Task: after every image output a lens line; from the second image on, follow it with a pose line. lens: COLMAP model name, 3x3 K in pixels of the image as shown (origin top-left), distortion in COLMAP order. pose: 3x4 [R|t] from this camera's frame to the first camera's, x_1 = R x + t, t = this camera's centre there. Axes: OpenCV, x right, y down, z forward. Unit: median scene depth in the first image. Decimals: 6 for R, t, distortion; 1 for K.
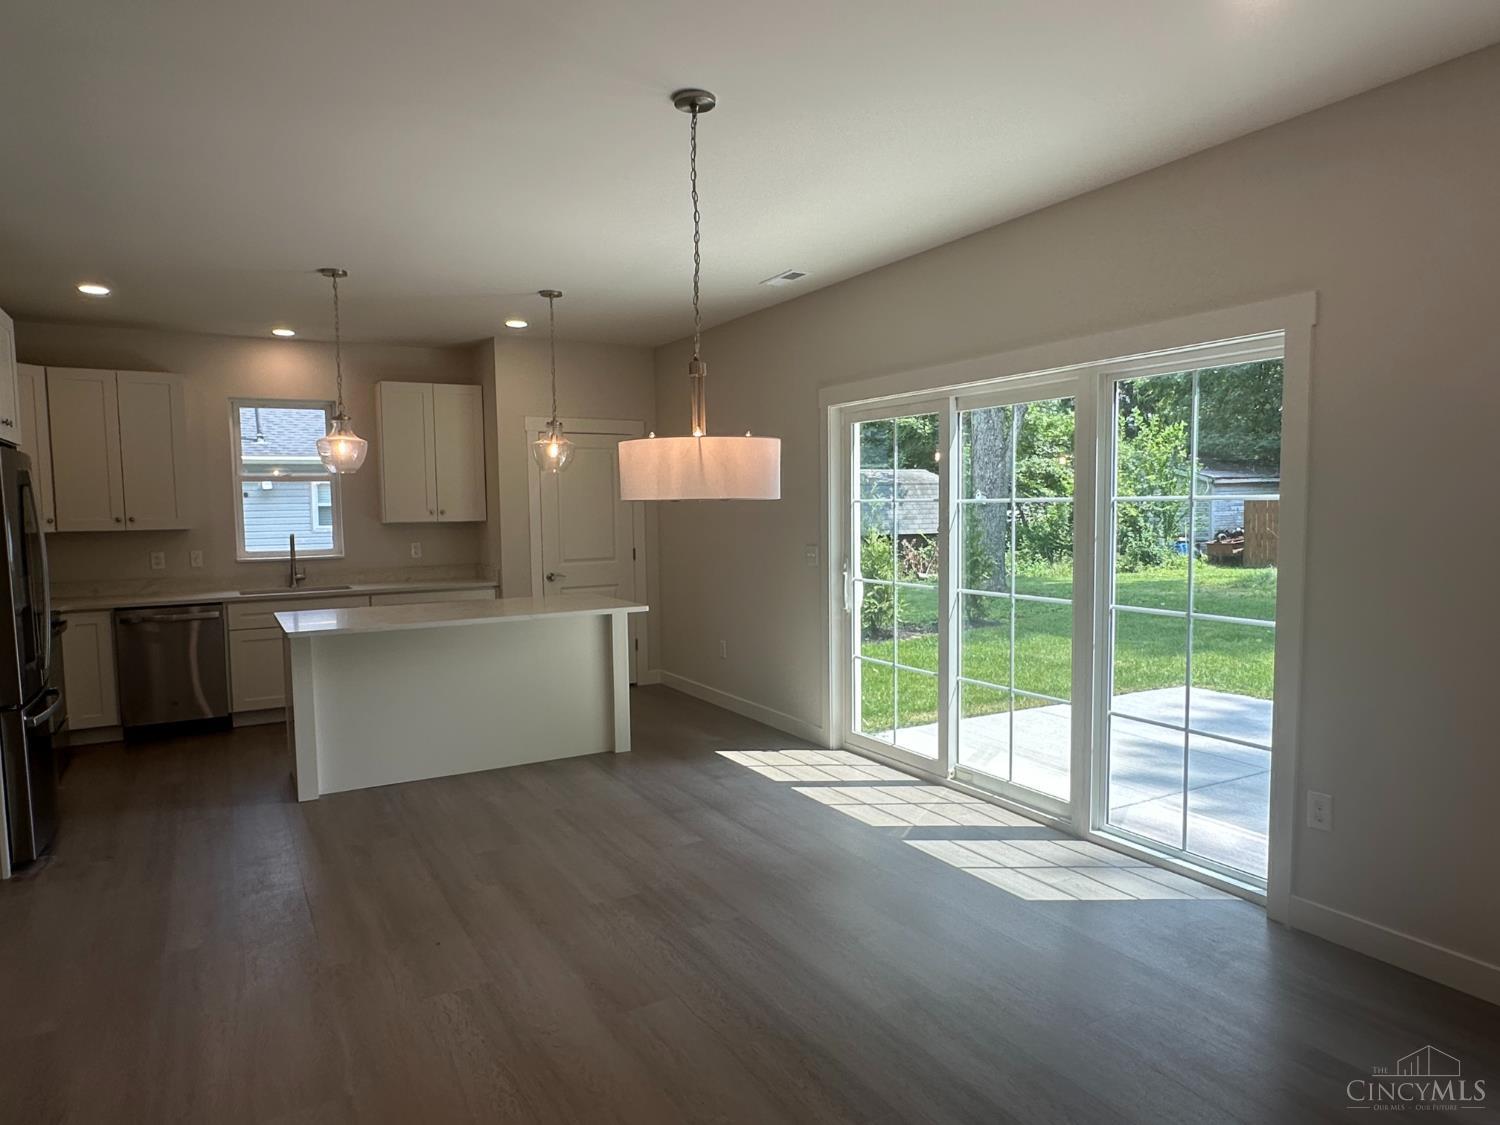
lens RADIAL K [[958.6, 0, 749.2], [0, 958.6, 562.8], [0, 0, 1]] dist [0.002920, -0.000158]
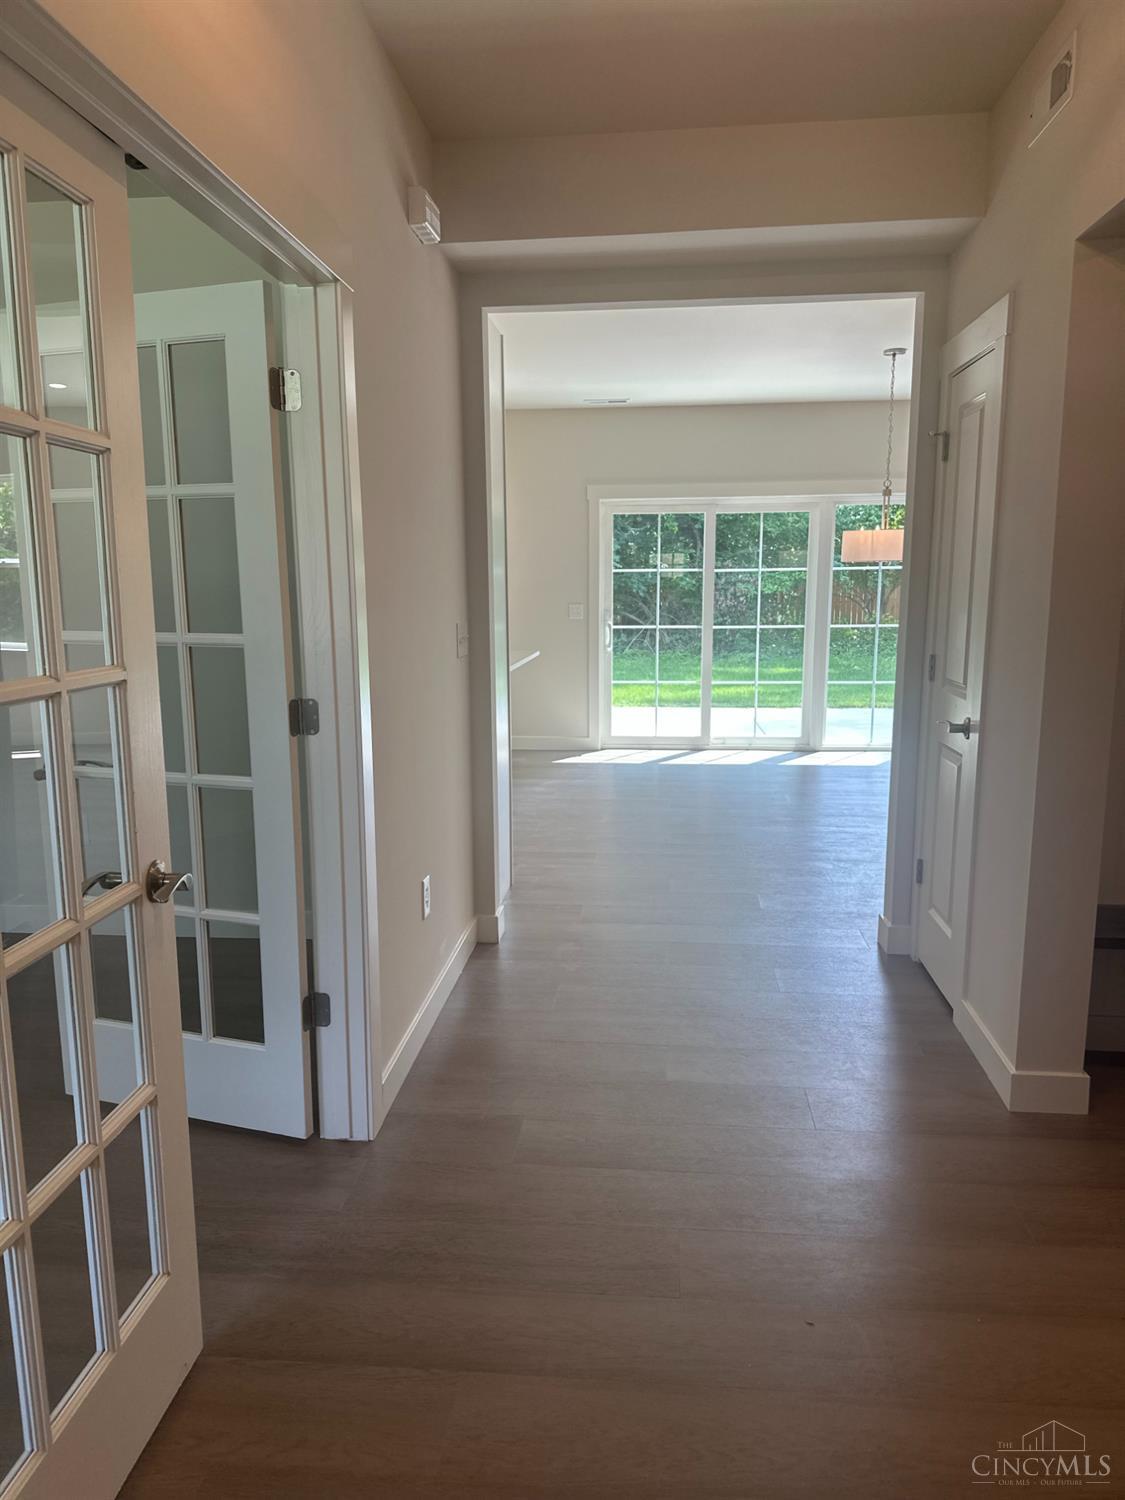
lens RADIAL K [[1033.2, 0, 559.1], [0, 1033.2, 753.1], [0, 0, 1]] dist [0.008780, -0.000886]
pose [[0.576462, -0.121896, 0.807981, -1.515453], [0.054152, 0.992336, 0.111073, 0.036542], [-0.815327, -0.020276, 0.578645, 0.223190]]
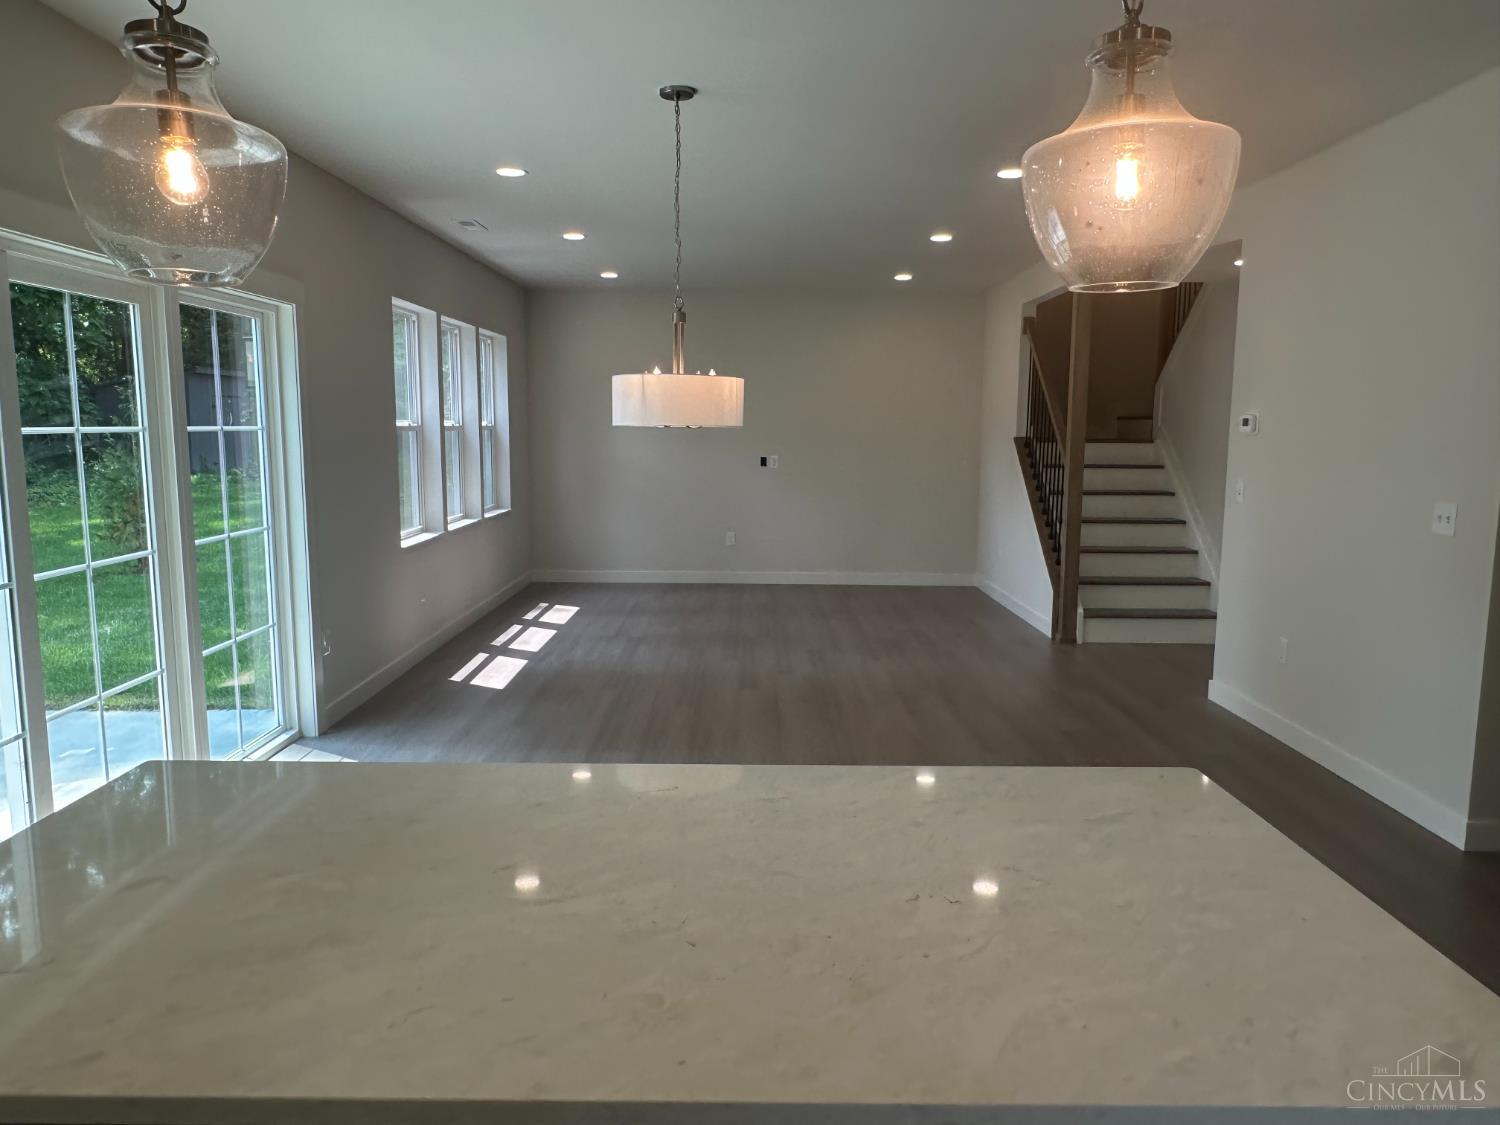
lens RADIAL K [[1033.2, 0, 748.0], [0, 1033.2, 568.0], [0, 0, 1]] dist [0.008780, -0.000886]
pose [[-0.866843, -0.052639, 0.495796, -0.545392], [0.046790, 0.981434, 0.186006, -0.088882], [-0.496382, 0.184436, -0.848286, 1.488091]]
